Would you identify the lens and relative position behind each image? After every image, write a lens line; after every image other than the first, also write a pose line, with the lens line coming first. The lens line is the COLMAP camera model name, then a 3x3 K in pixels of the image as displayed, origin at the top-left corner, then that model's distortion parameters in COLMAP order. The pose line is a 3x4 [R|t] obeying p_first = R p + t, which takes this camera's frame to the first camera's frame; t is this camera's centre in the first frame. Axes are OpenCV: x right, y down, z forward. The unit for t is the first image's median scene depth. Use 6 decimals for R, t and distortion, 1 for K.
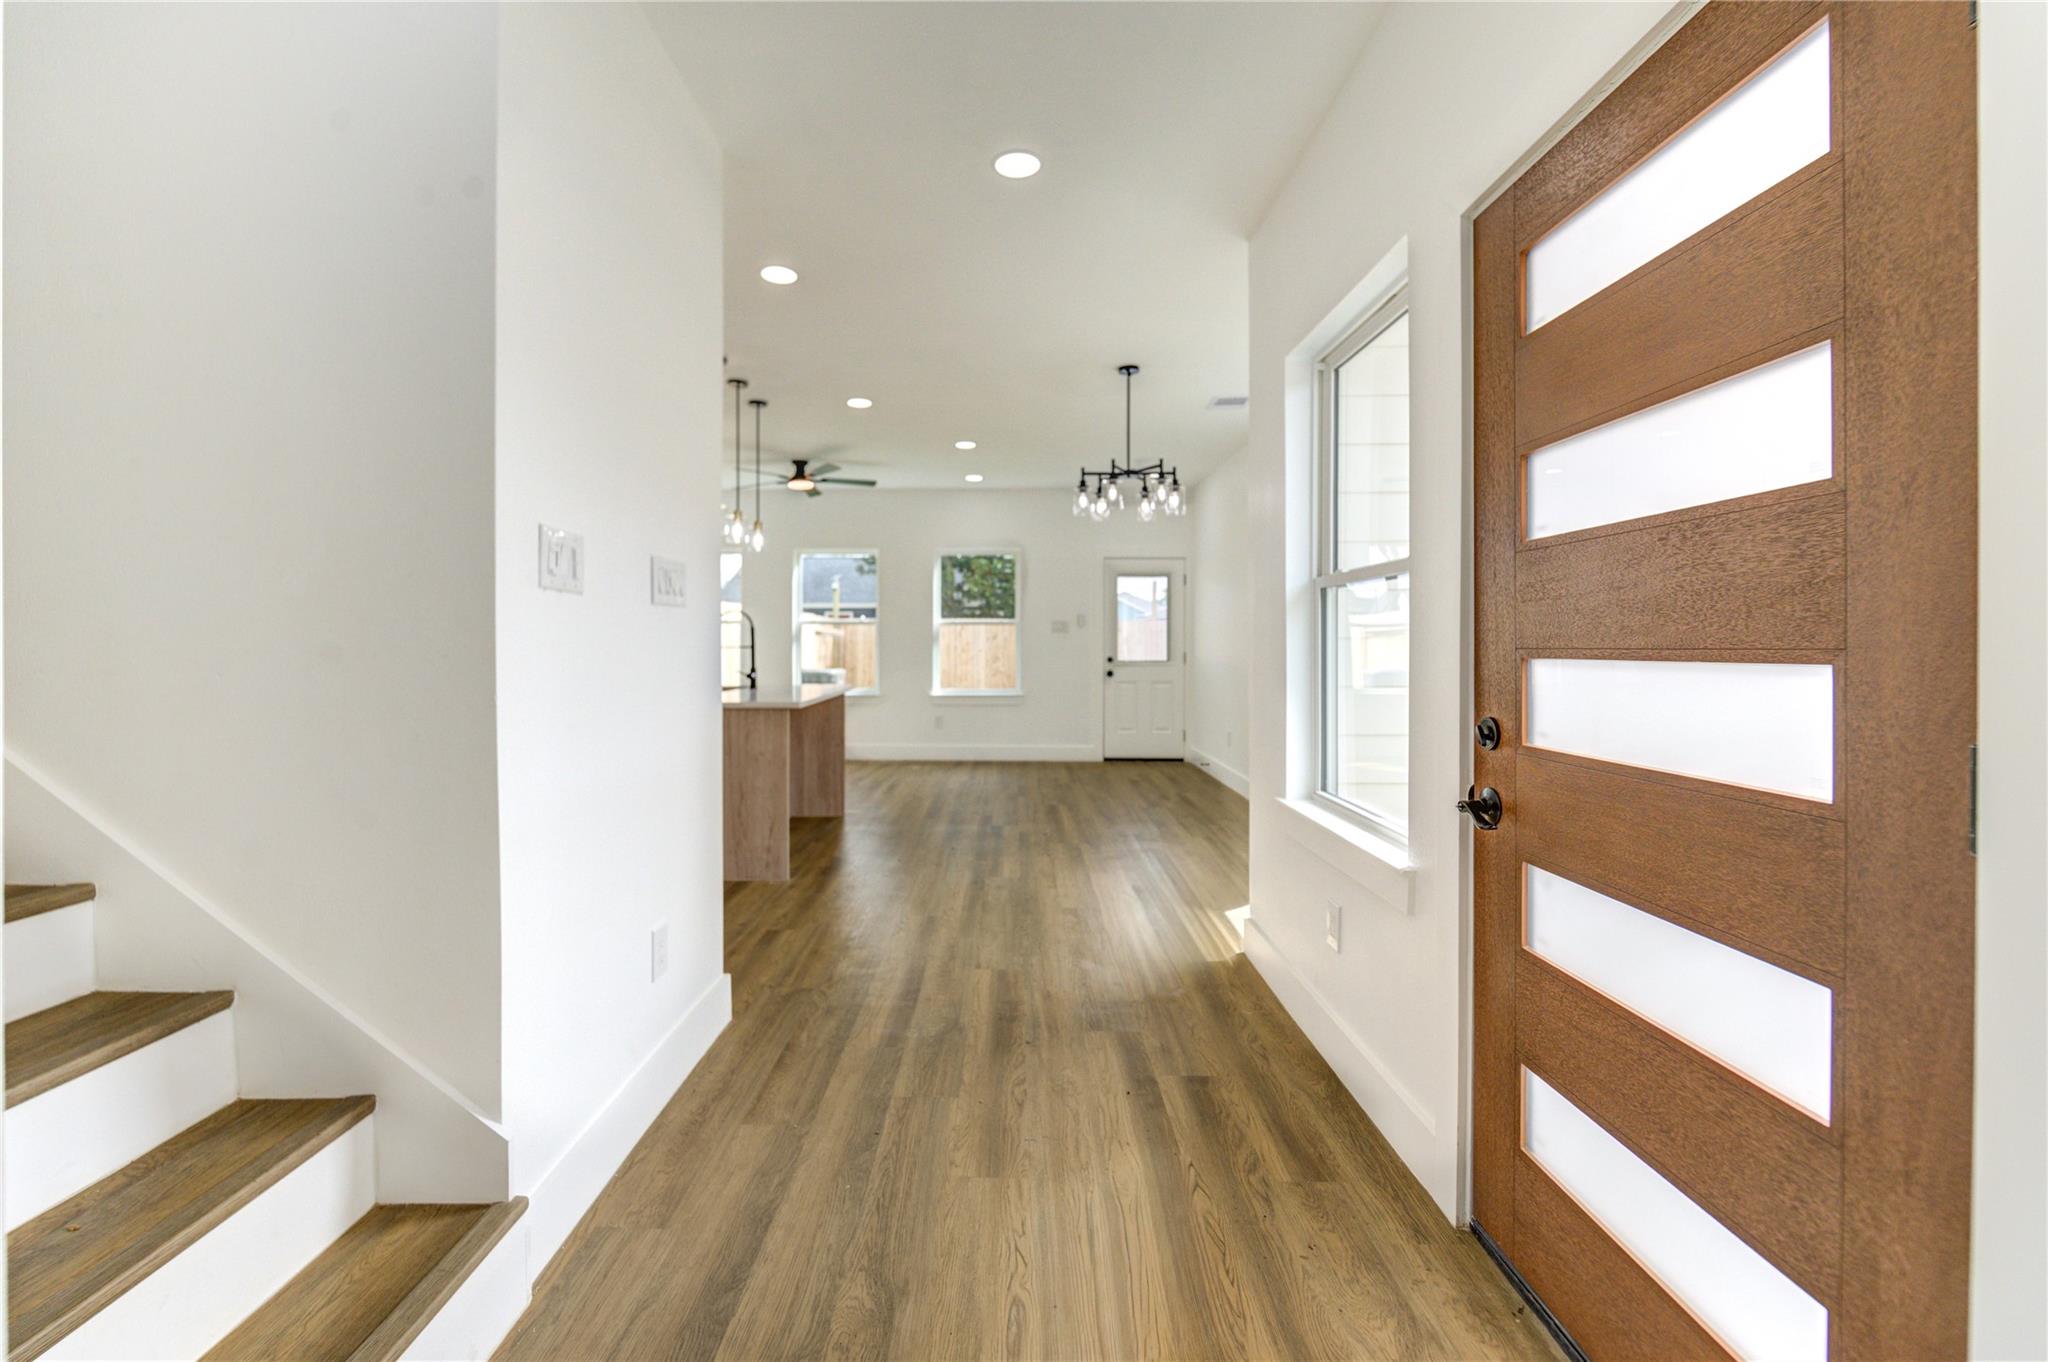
lens RADIAL K [[860.5, 0, 1010.9], [0, 860.5, 648.0], [0, 0, 1]] dist [-0.003751, -0.001015]
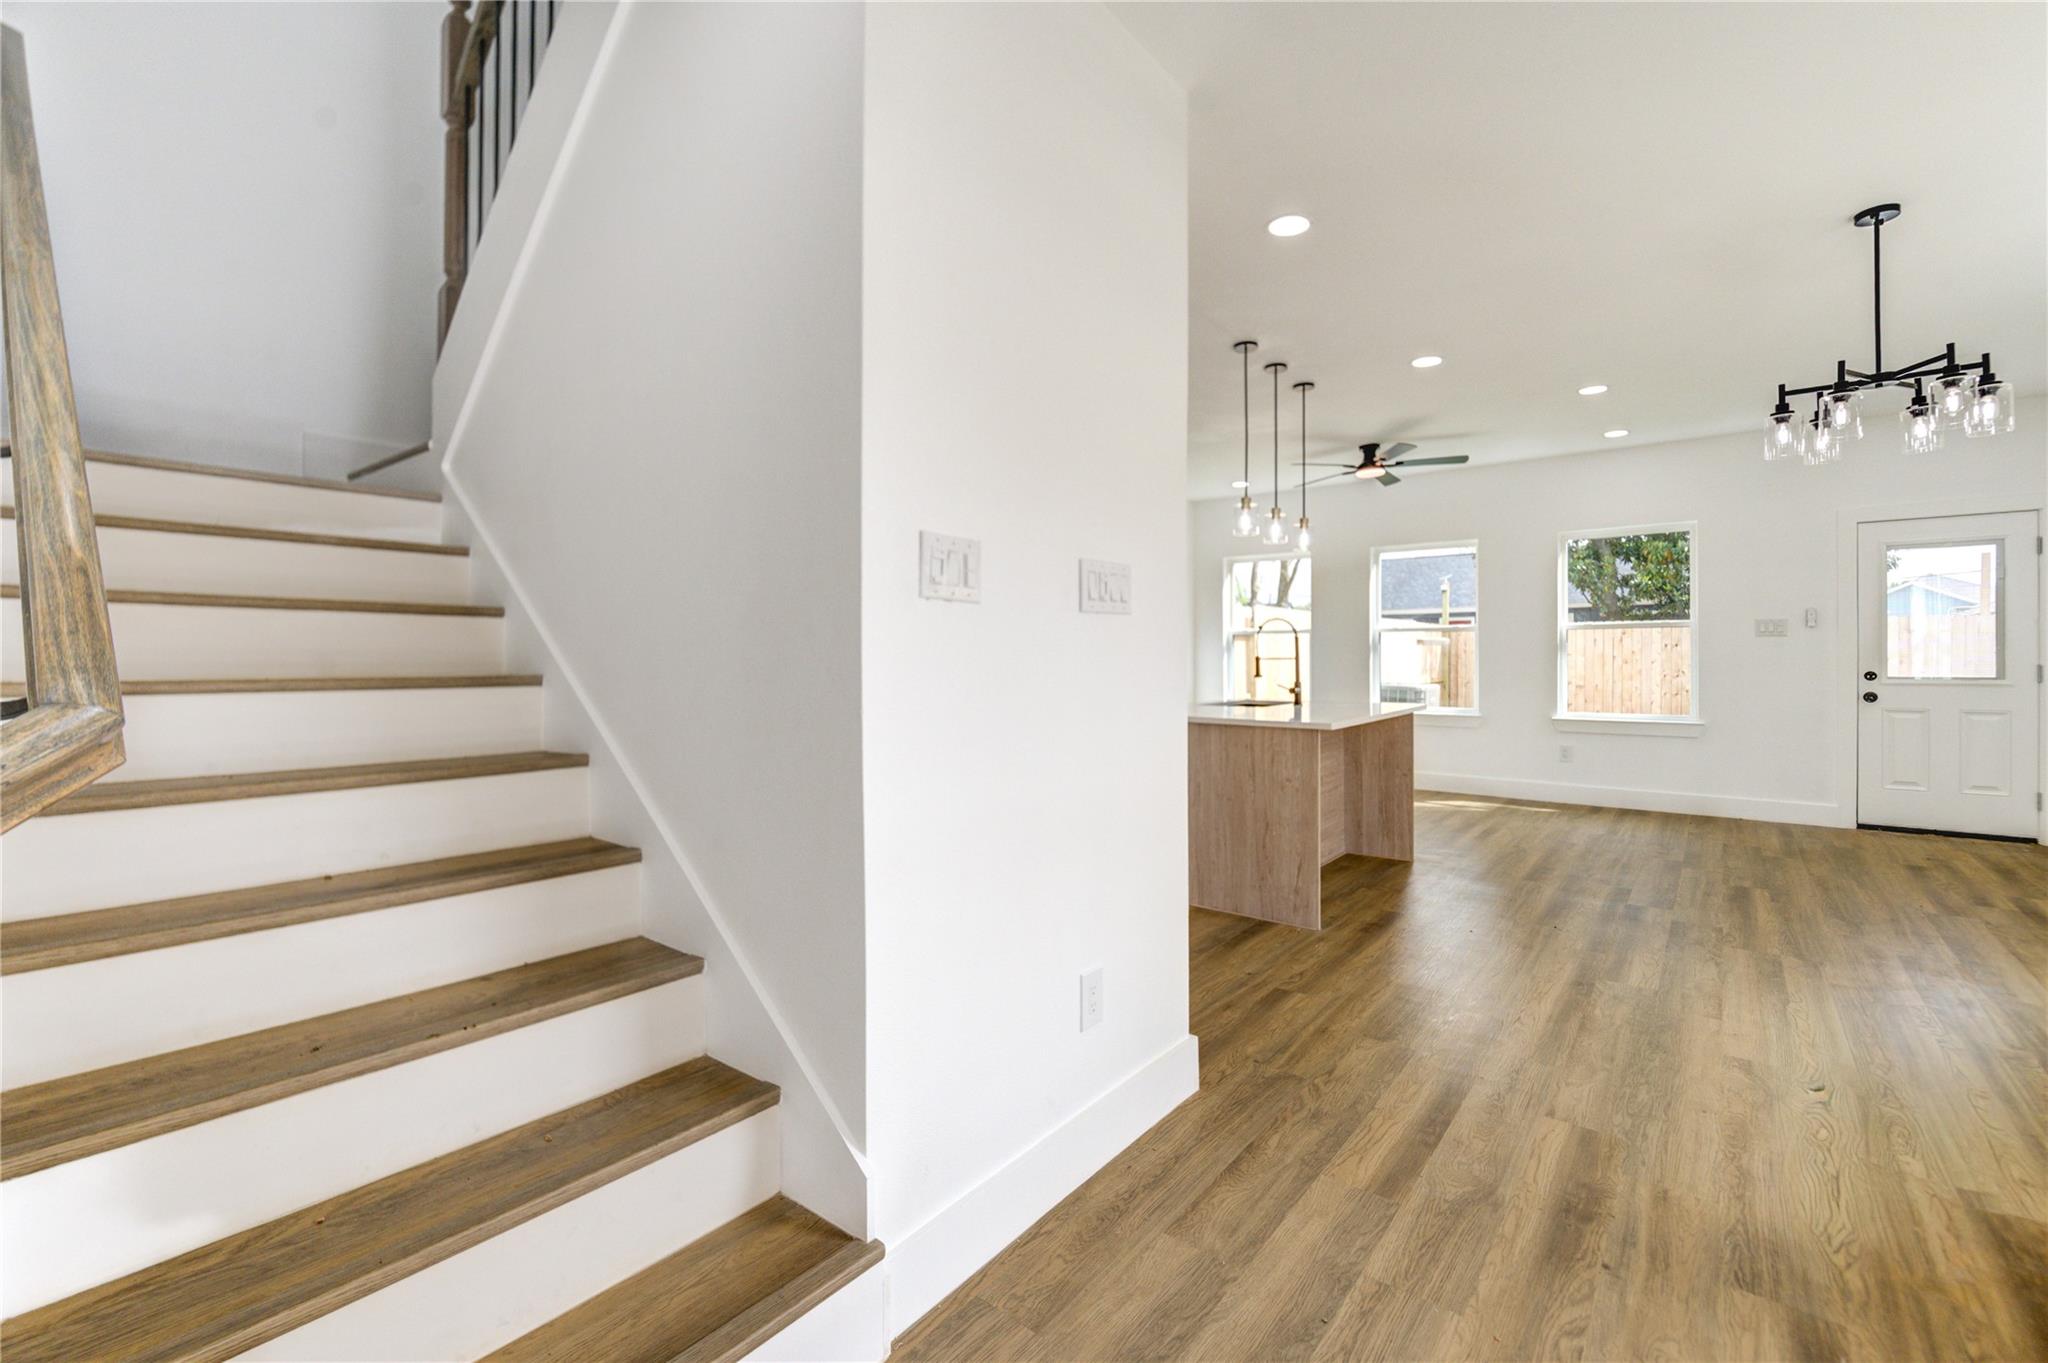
lens RADIAL K [[884.4, 0, 992.5], [0, 884.4, 654.6], [0, 0, 1]] dist [-0.002325, -0.004309]
pose [[0.771907, -0.005800, -0.635709, 0.065261], [0.002464, 0.999978, -0.006131, -0.000532], [0.635731, 0.003166, 0.771904, 0.144095]]
